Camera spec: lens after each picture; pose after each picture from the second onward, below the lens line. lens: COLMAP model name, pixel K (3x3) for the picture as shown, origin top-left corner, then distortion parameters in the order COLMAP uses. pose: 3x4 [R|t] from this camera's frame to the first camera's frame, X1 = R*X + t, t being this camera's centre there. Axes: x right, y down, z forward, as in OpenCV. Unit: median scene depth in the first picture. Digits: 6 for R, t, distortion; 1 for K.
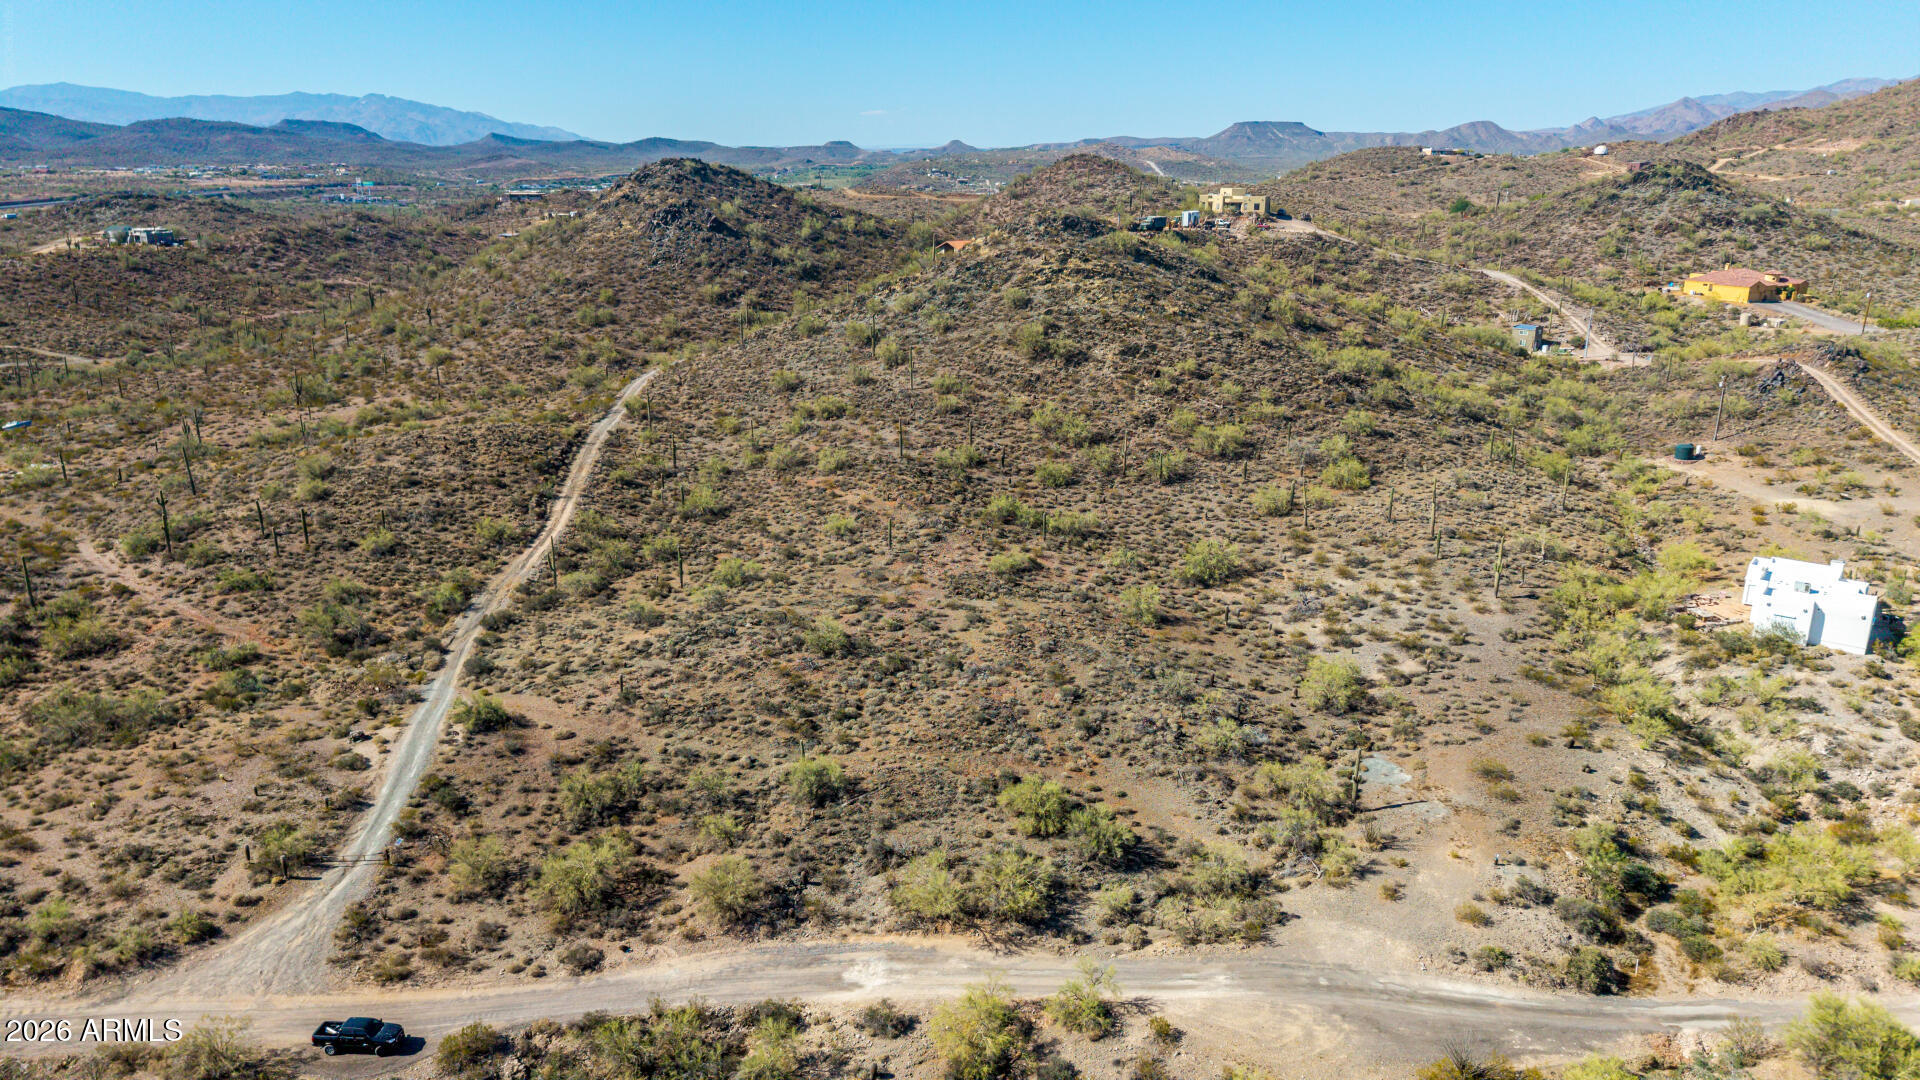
lens RADIAL K [[1284.4, 0, 960.0], [0, 1284.4, 540.0], [0, 0, 1]] dist [0.028142, -0.029526]
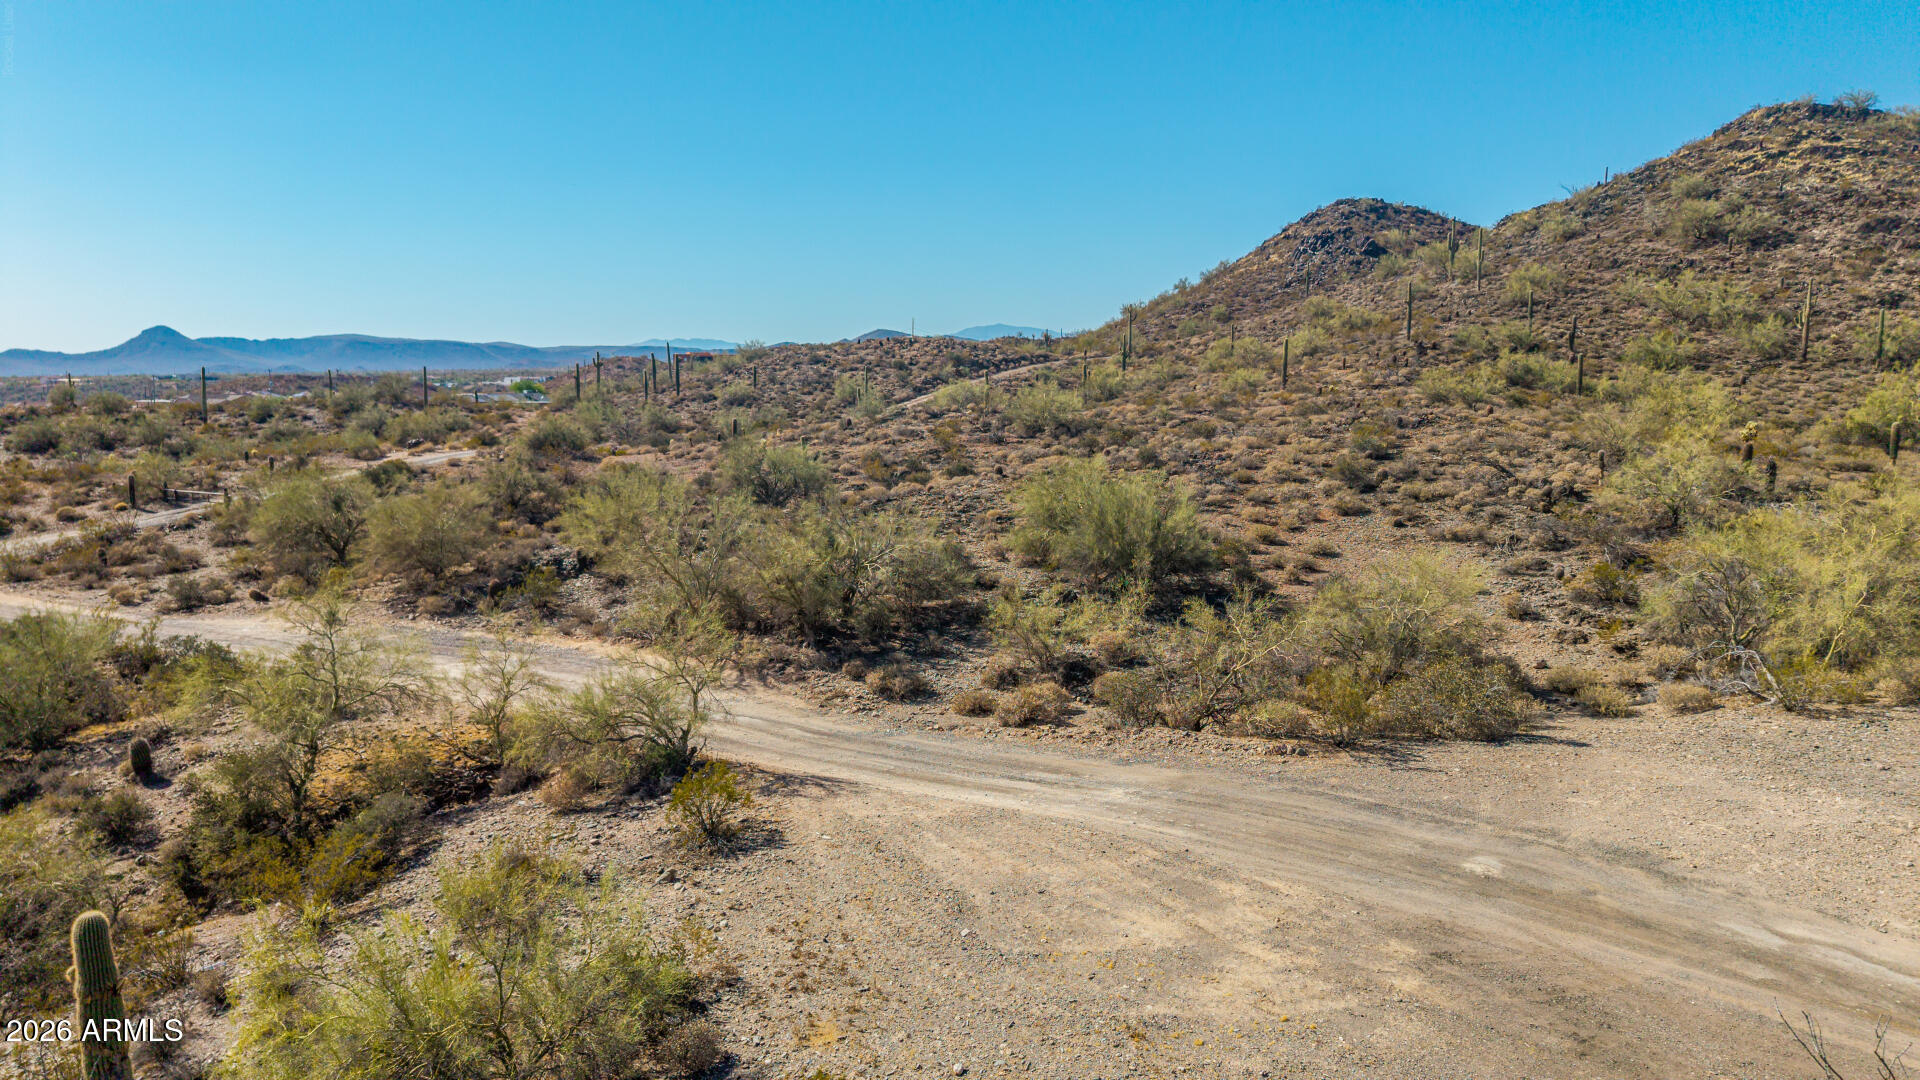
lens RADIAL K [[1282.2, 0, 949.6], [0, 1282.2, 531.1], [0, 0, 1]] dist [0.034344, -0.046526]
pose [[0.814236, 0.064787, -0.576907, 0.168299], [-0.162167, 0.979577, -0.118872, 0.165194], [0.557424, 0.190345, 0.808114, 0.379968]]
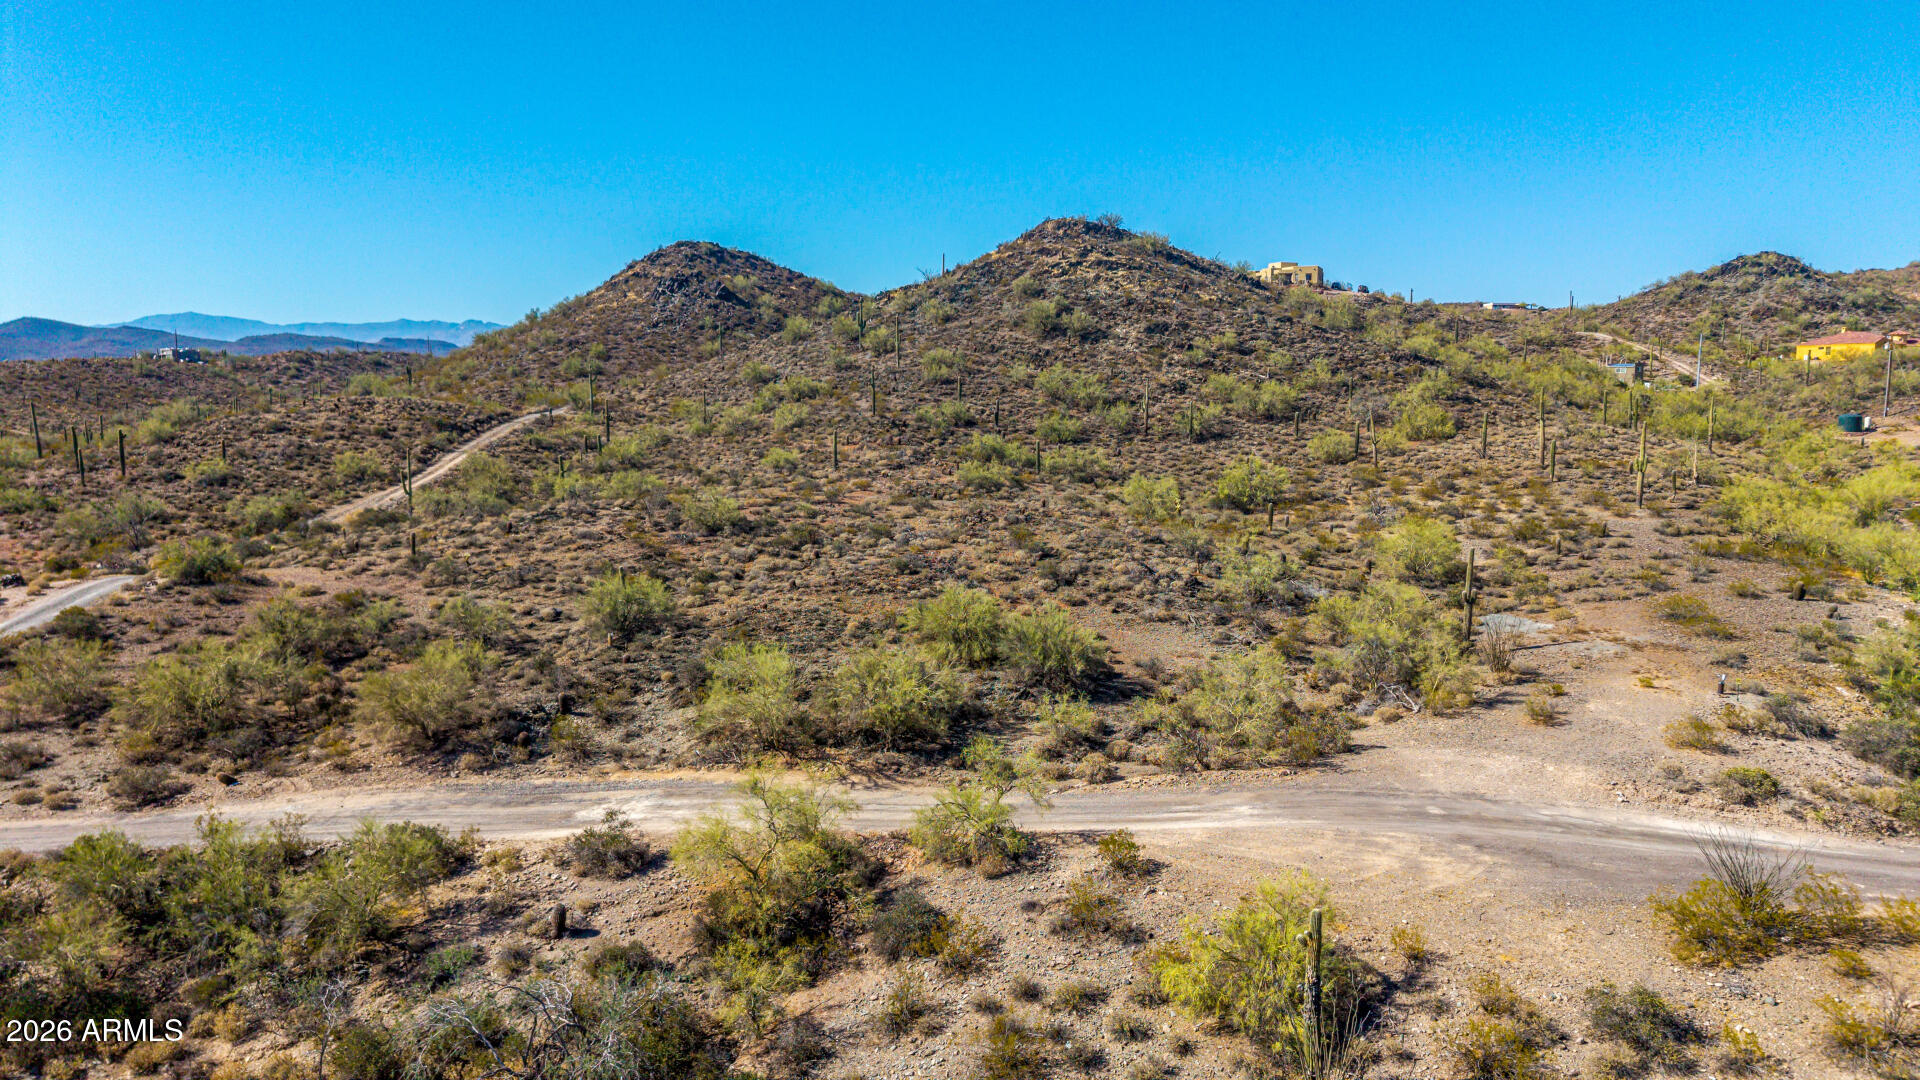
lens RADIAL K [[1284.4, 0, 960.0], [0, 1284.4, 540.0], [0, 0, 1]] dist [0.028142, -0.029526]
pose [[0.998766, 0.002479, -0.049601, 0.055928], [-0.010491, 0.986747, -0.161927, 0.161962], [0.048542, 0.162248, 0.985555, 0.223984]]
